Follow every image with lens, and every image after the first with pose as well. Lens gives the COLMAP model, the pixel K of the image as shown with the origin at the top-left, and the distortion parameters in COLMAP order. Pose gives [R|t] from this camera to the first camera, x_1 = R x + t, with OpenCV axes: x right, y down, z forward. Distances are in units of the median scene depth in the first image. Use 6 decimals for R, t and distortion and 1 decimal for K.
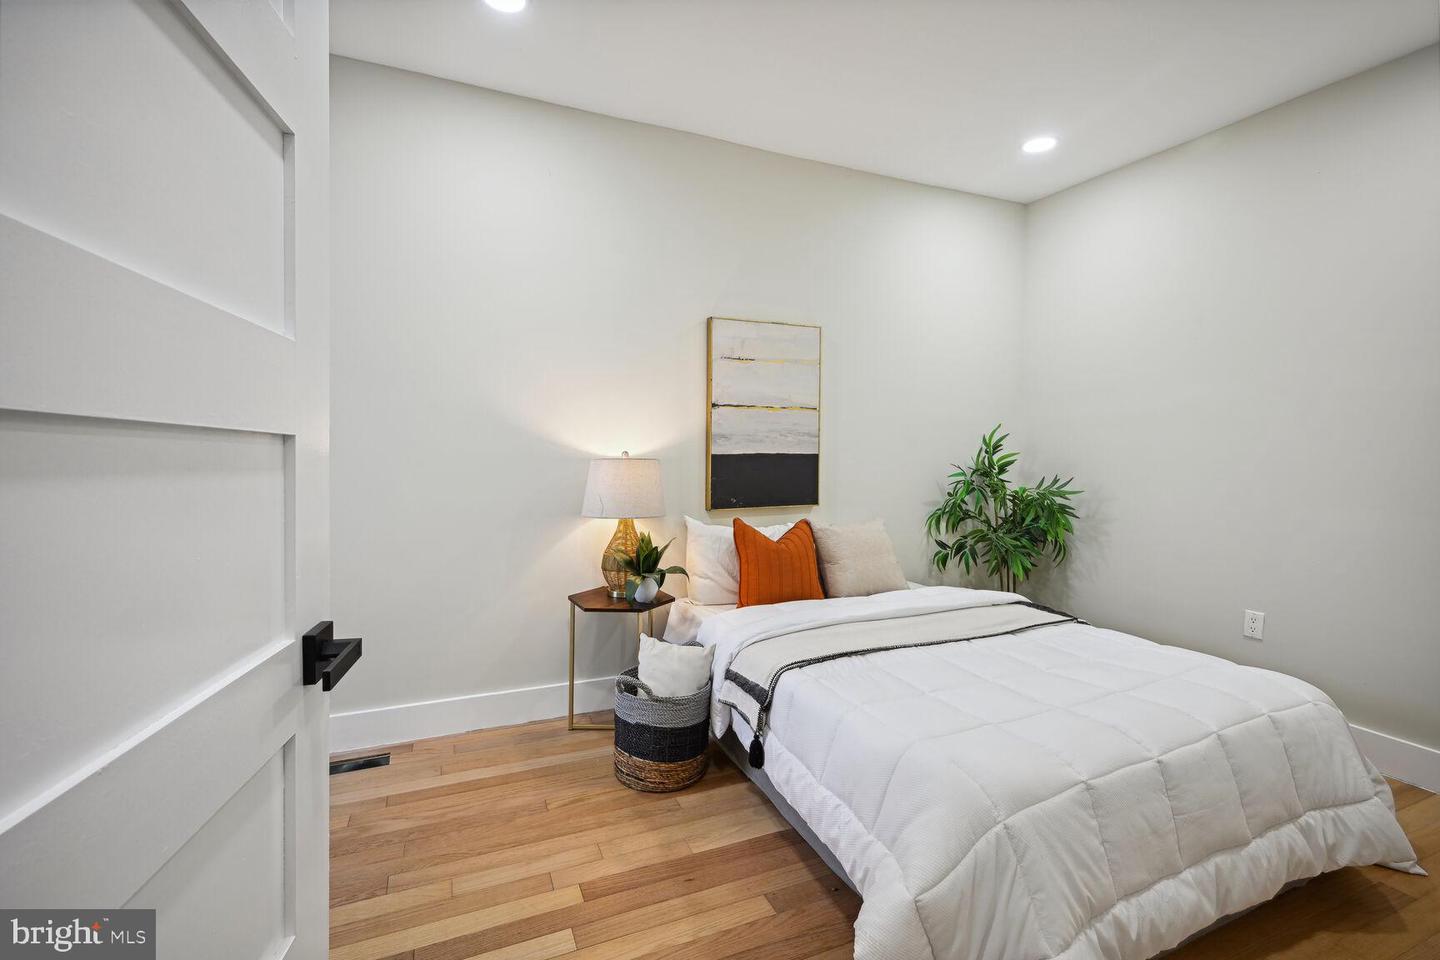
lens RADIAL K [[645.3, 0, 722.8], [0, 645.3, 485.9], [0, 0, 1]] dist [-0.000580, 0.000044]
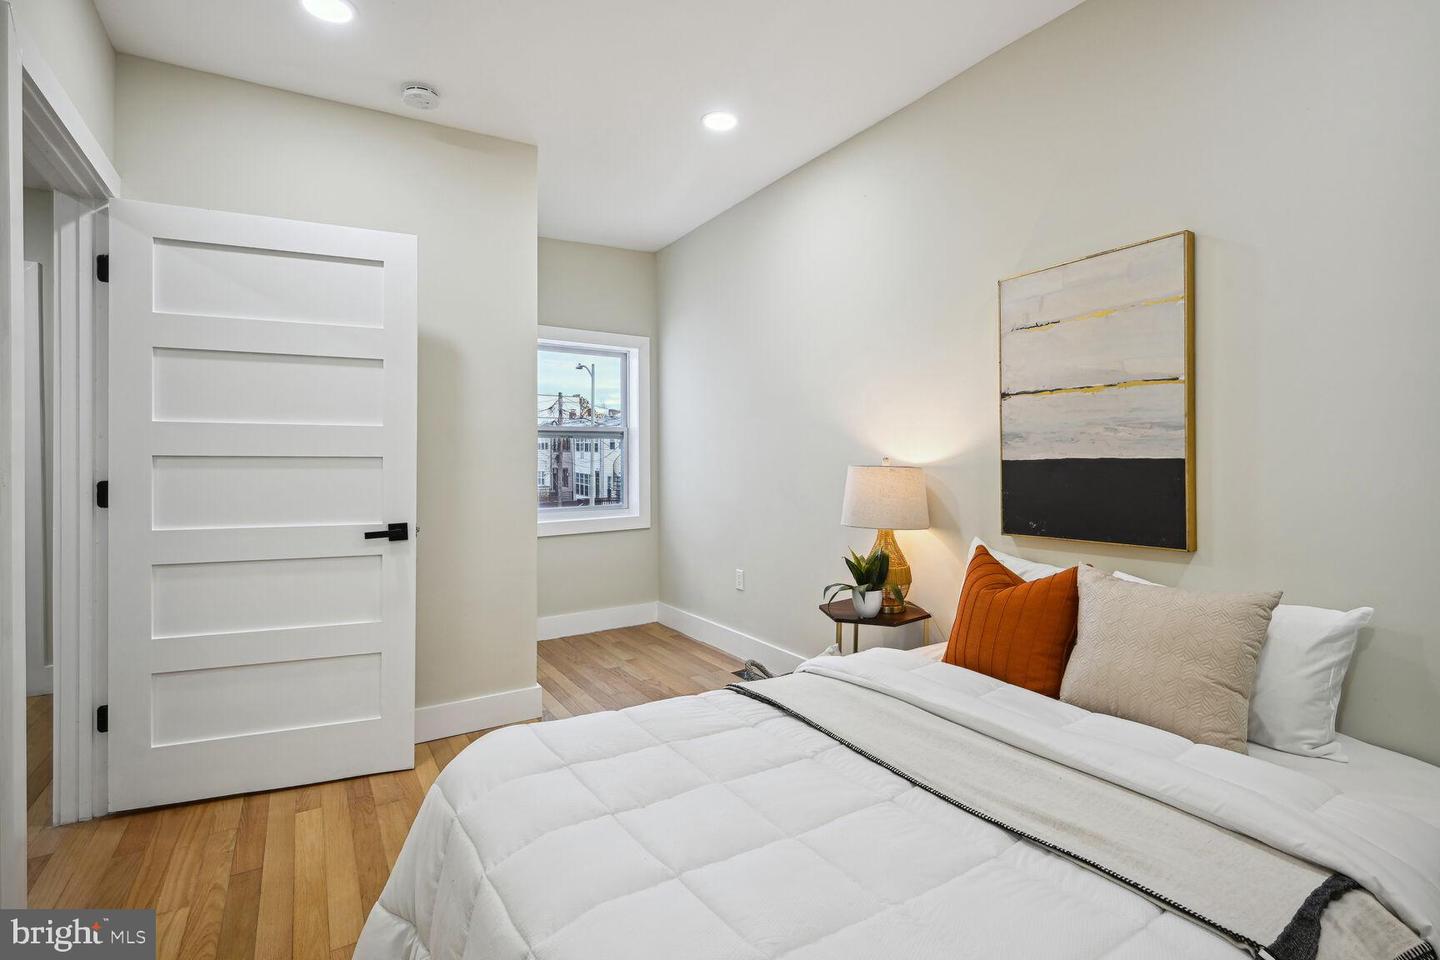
lens RADIAL K [[680.8, 0, 719.1], [0, 680.8, 464.7], [0, 0, 1]] dist [0.000547, 0.000014]
pose [[0.139658, 0.002468, -0.990197, 0.717365], [-0.049201, 0.998779, -0.004450, -0.023352], [0.988977, 0.049340, 0.139609, 0.553143]]
